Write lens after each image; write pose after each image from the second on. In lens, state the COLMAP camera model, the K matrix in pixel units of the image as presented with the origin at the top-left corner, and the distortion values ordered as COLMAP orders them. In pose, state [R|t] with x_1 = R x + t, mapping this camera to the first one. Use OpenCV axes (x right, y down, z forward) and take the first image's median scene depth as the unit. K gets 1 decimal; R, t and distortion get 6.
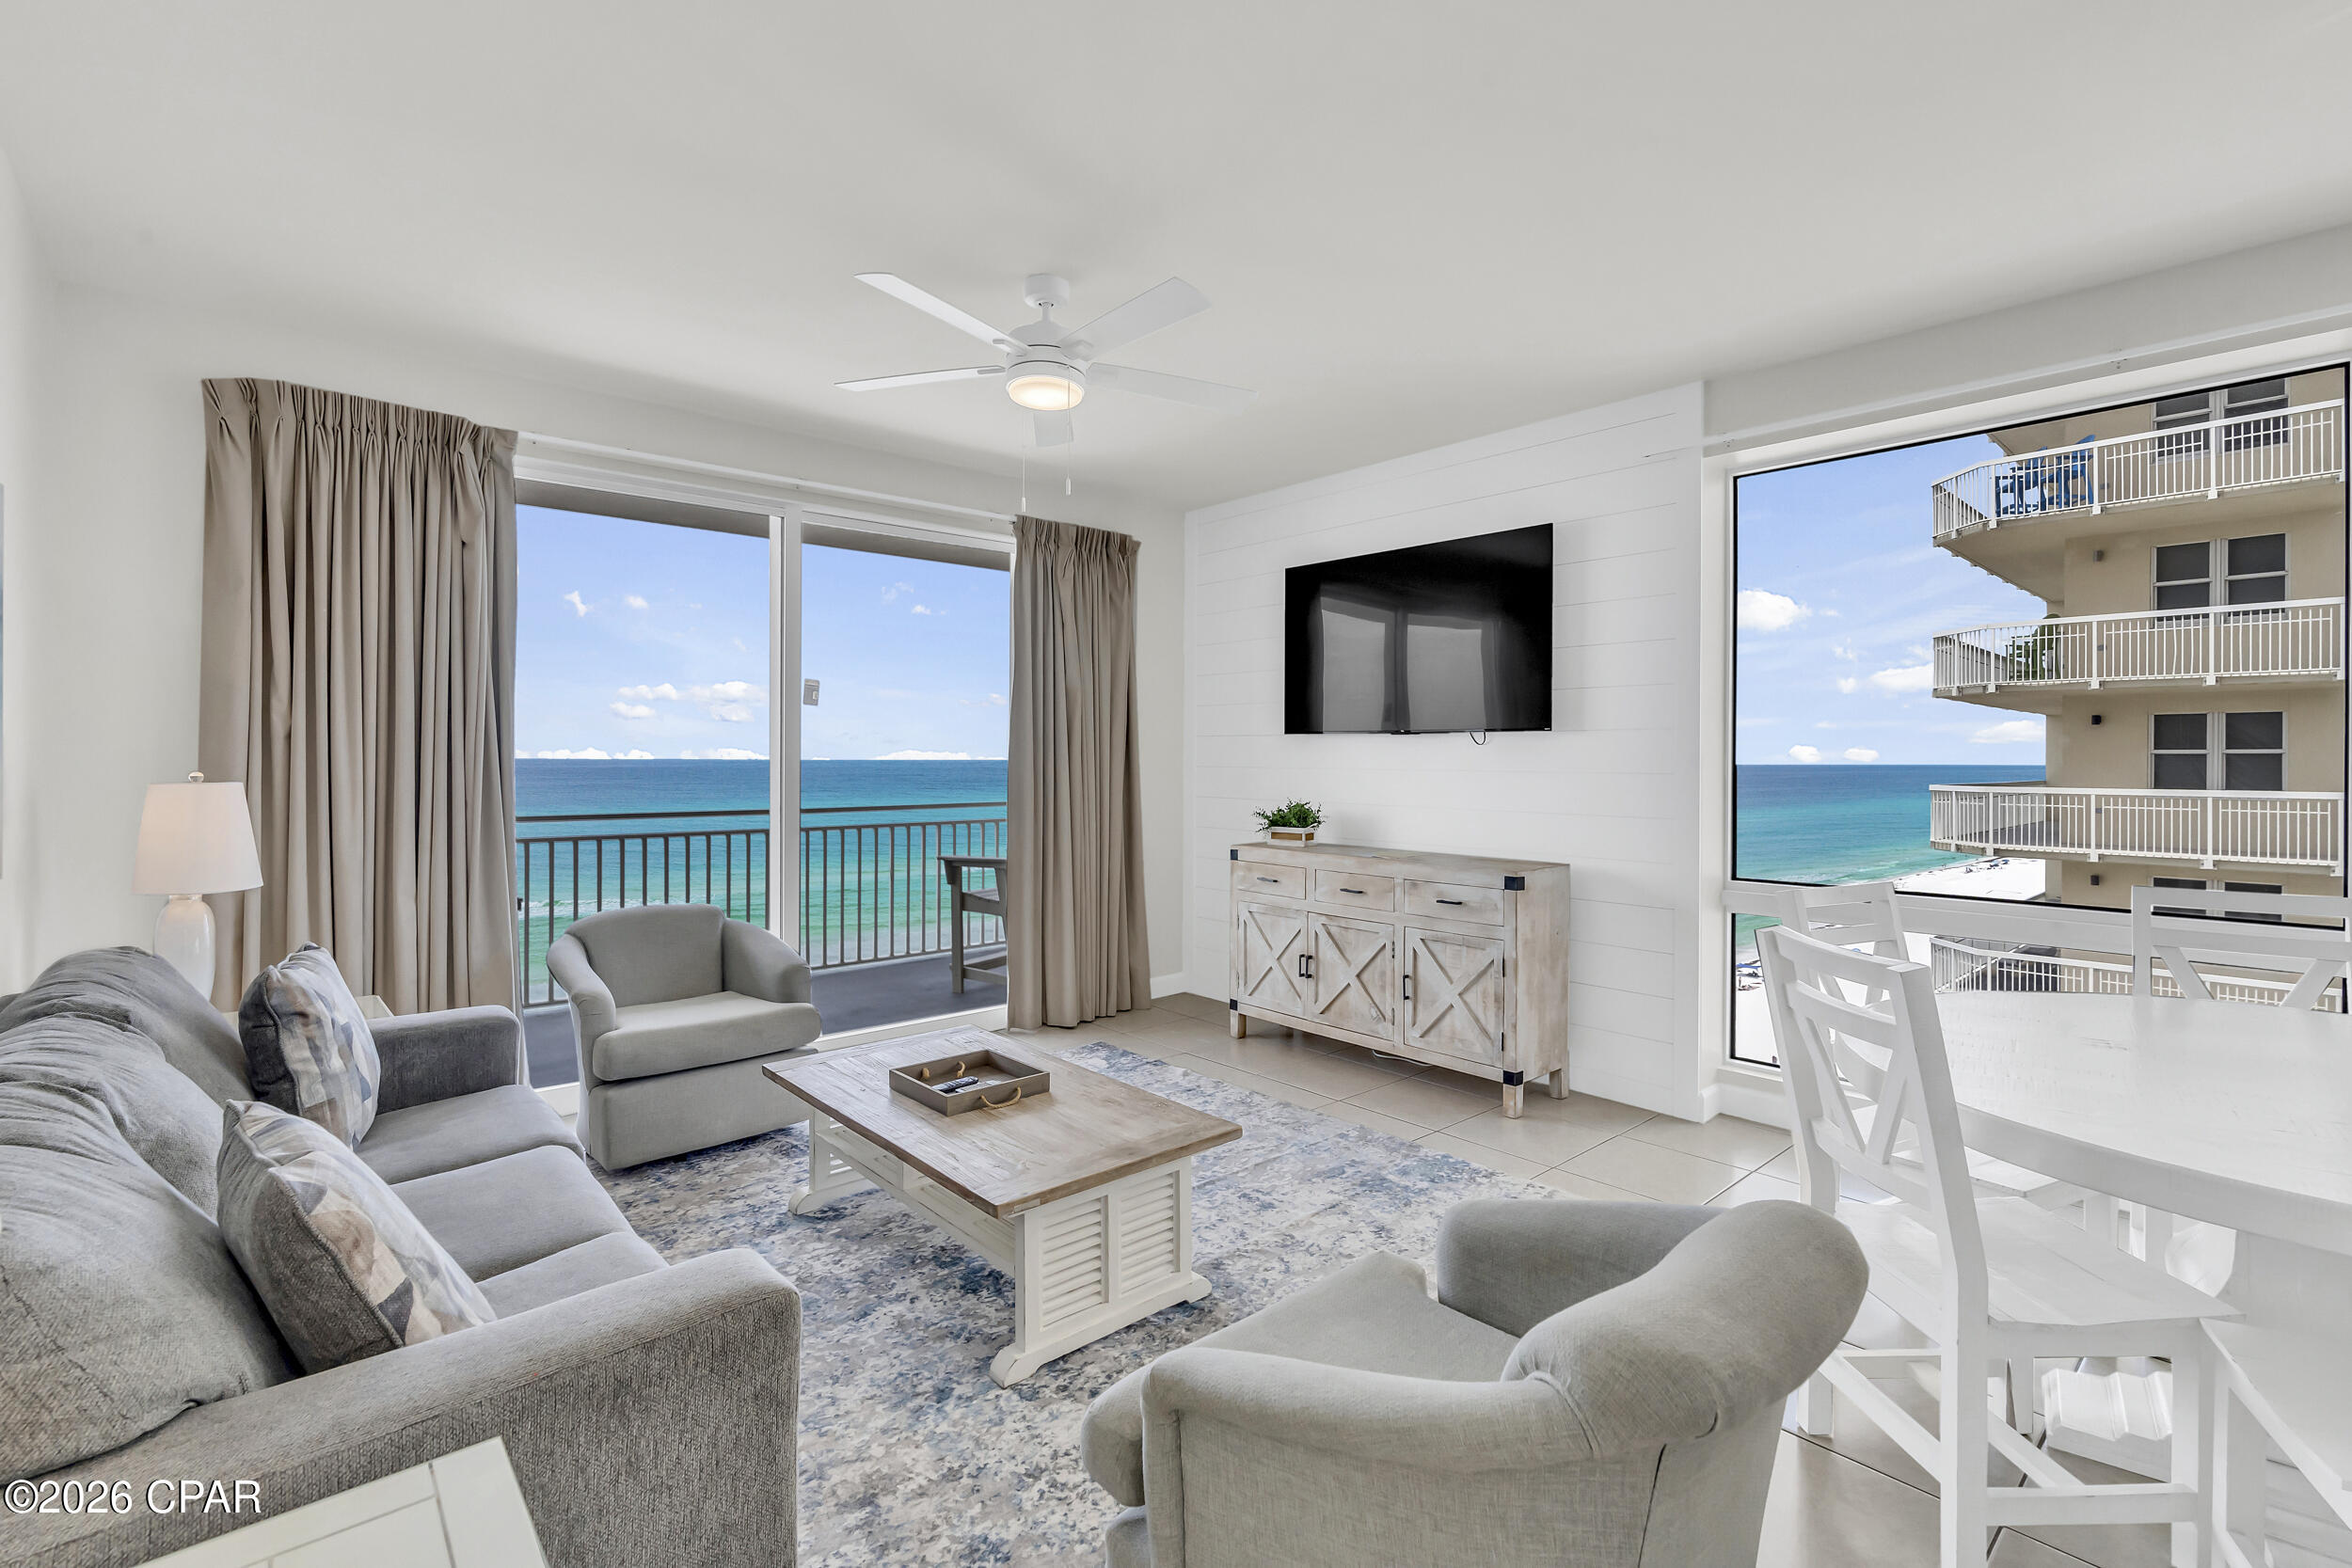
lens RADIAL K [[1058.7, 0, 1178.3], [0, 1058.7, 753.5], [0, 0, 1]] dist [-0.001013, 0.000819]
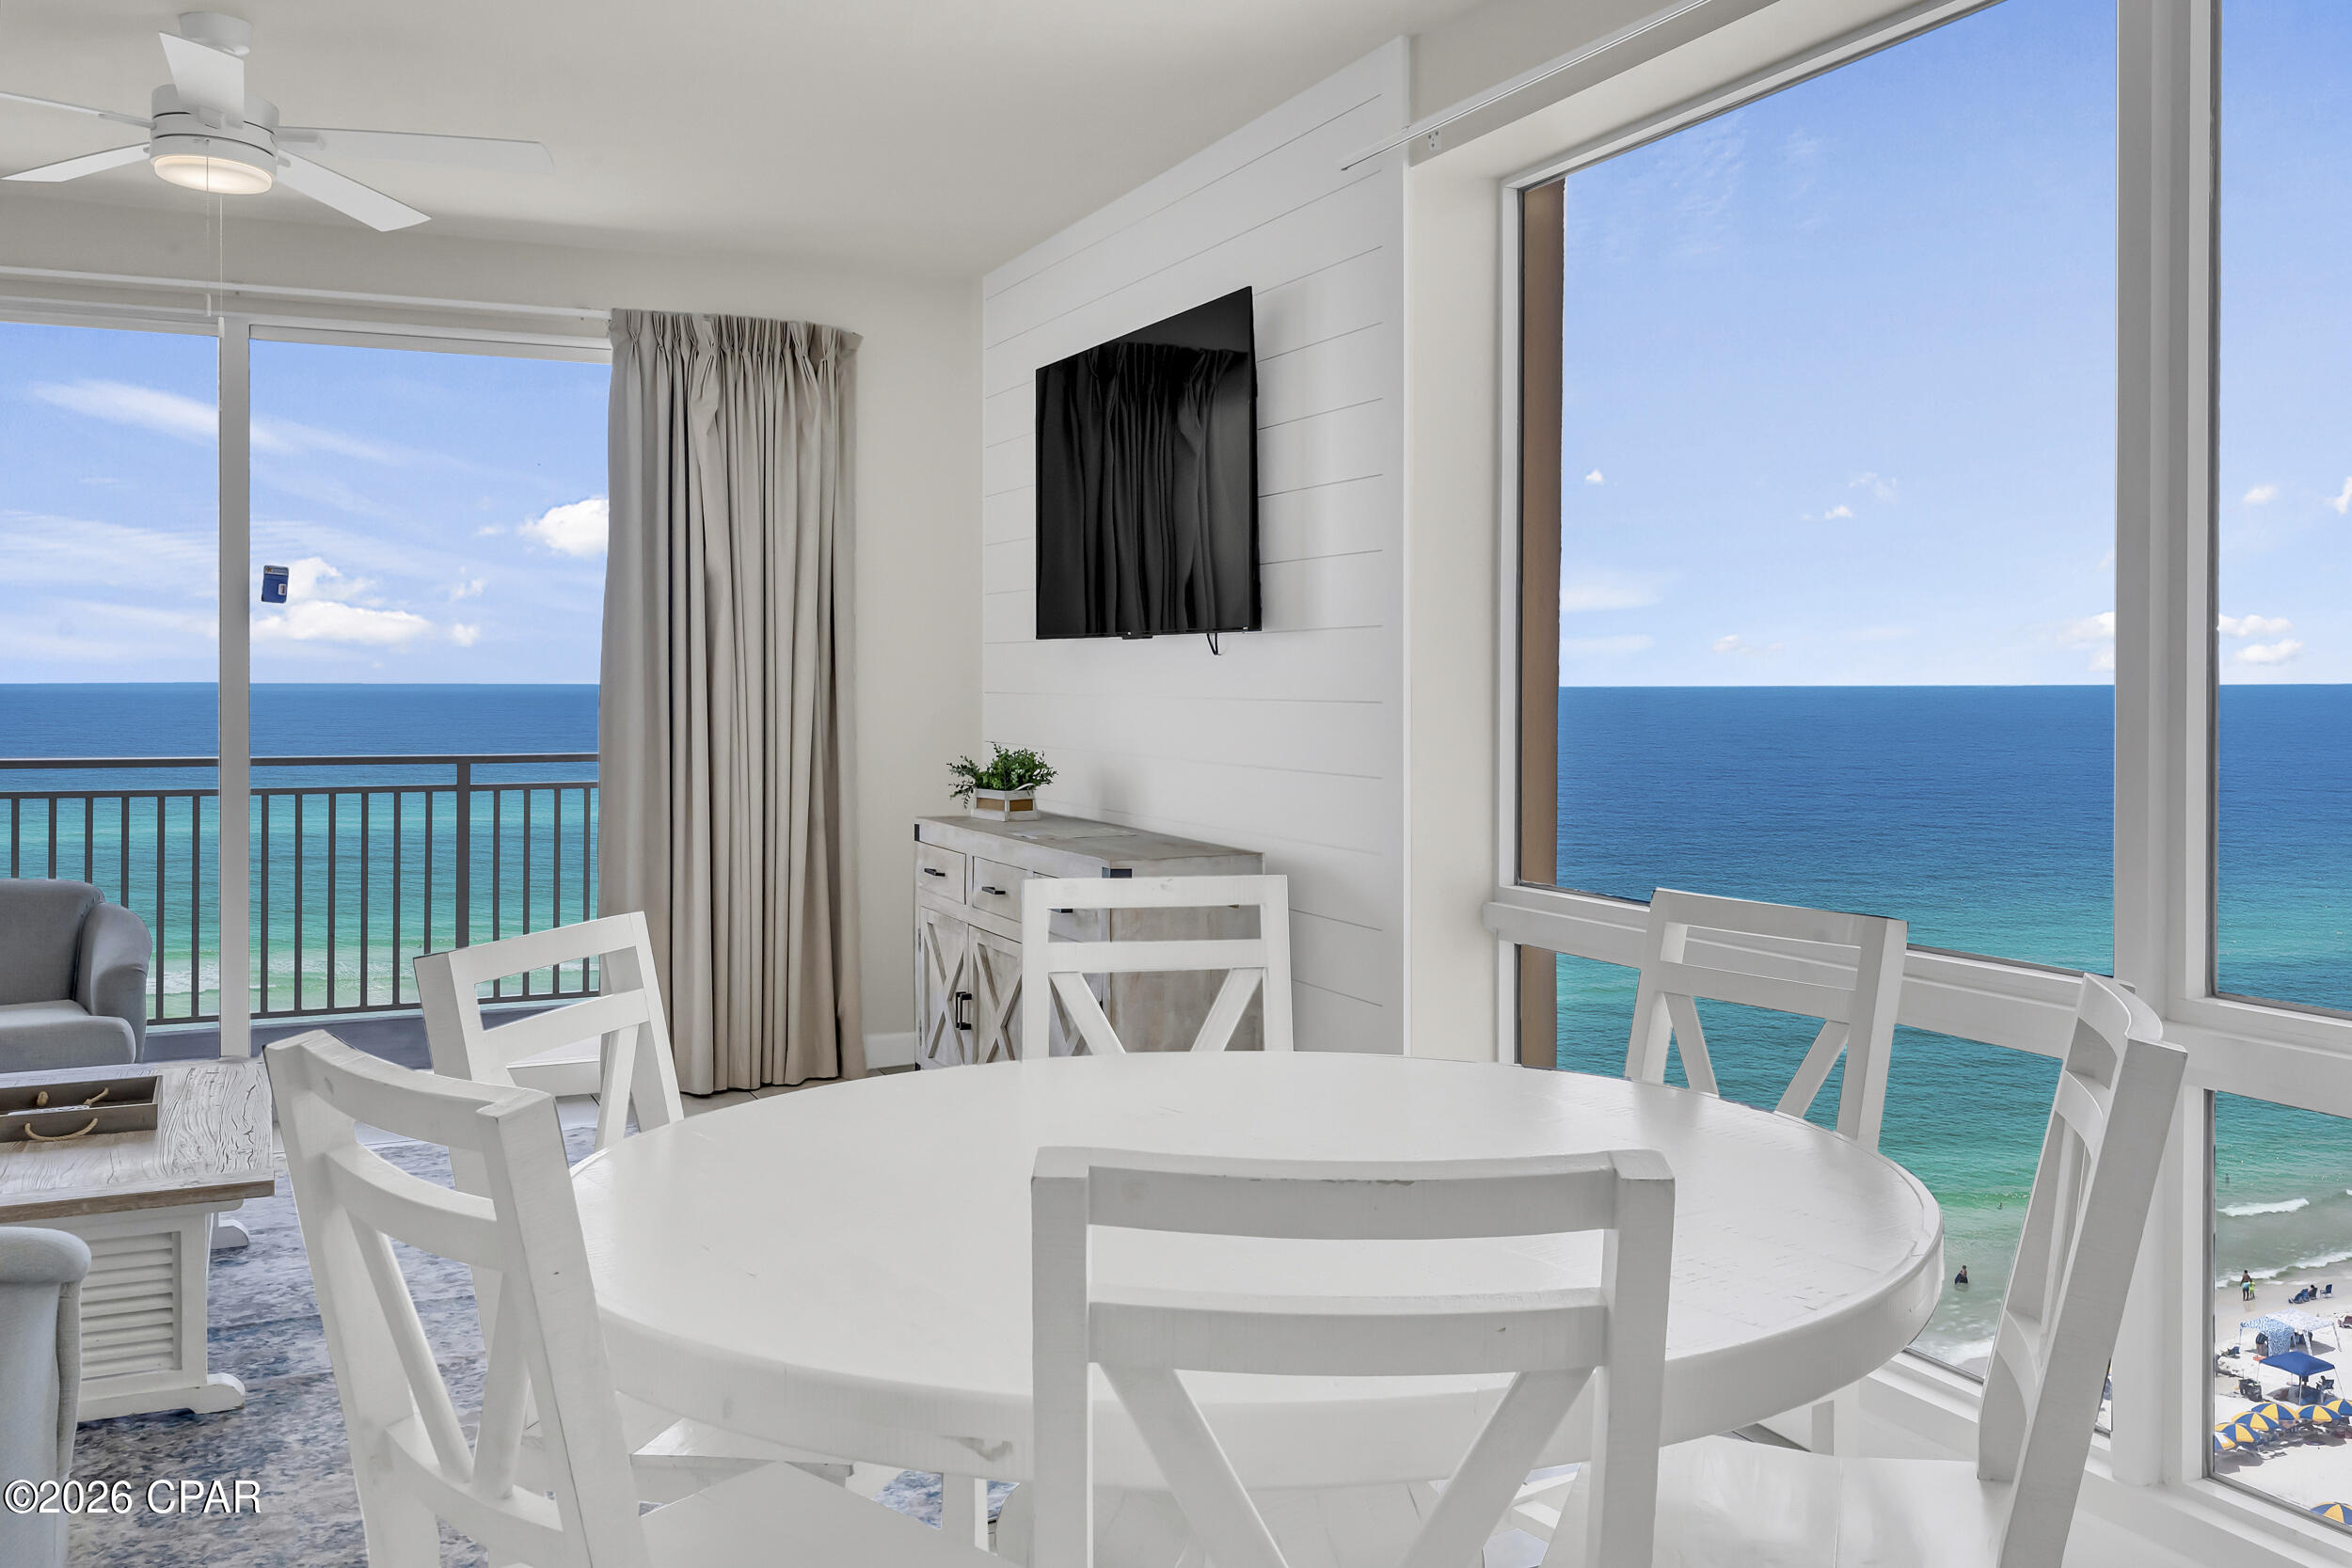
lens RADIAL K [[1952.3, 0, 1156.0], [0, 1952.3, 686.8], [0, 0, 1]] dist [0.038281, 0.000827]
pose [[0.960304, -0.002728, -0.278943, 0.605941], [0.005534, 0.999942, 0.009273, -0.001081], [0.278901, -0.010449, 0.960263, -0.085250]]
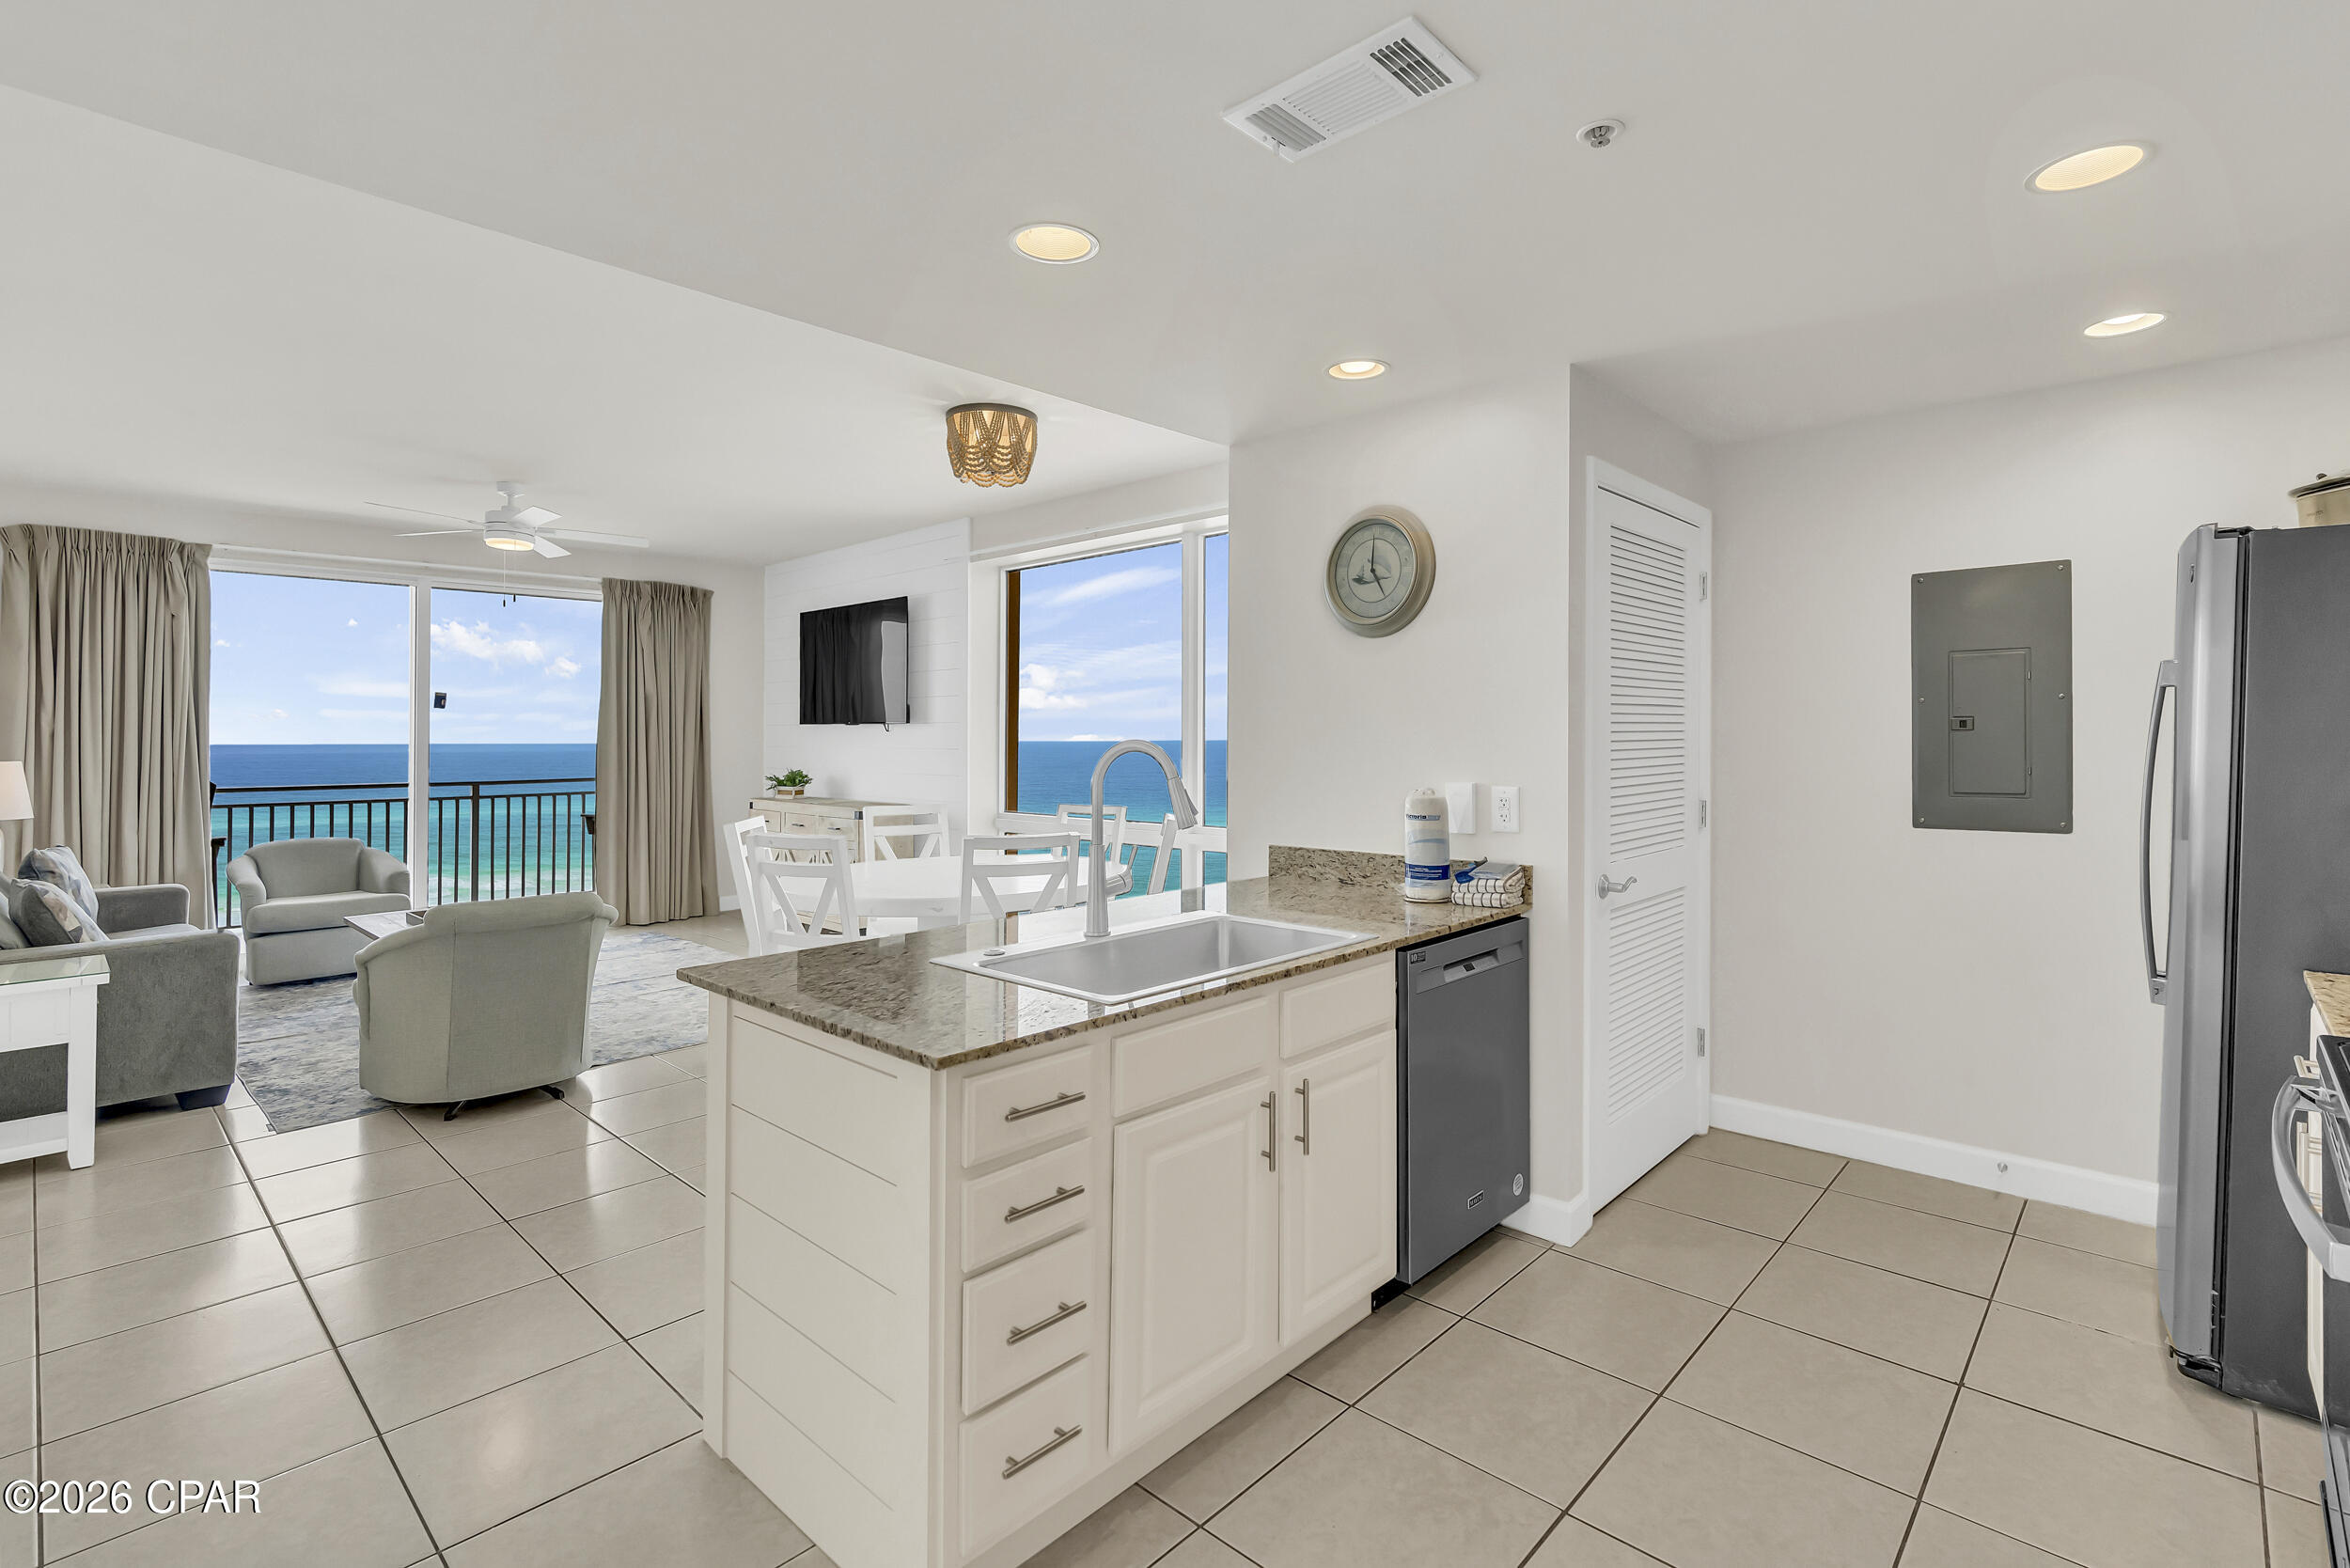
lens RADIAL K [[1085.3, 0, 1209.8], [0, 1085.3, 714.3], [0, 0, 1]] dist [-0.009989, 0.003161]
pose [[0.994149, -0.006981, 0.107788, 0.632282], [0.008767, 0.999832, -0.016109, -0.004253], [-0.107658, 0.016960, 0.994043, -0.708261]]
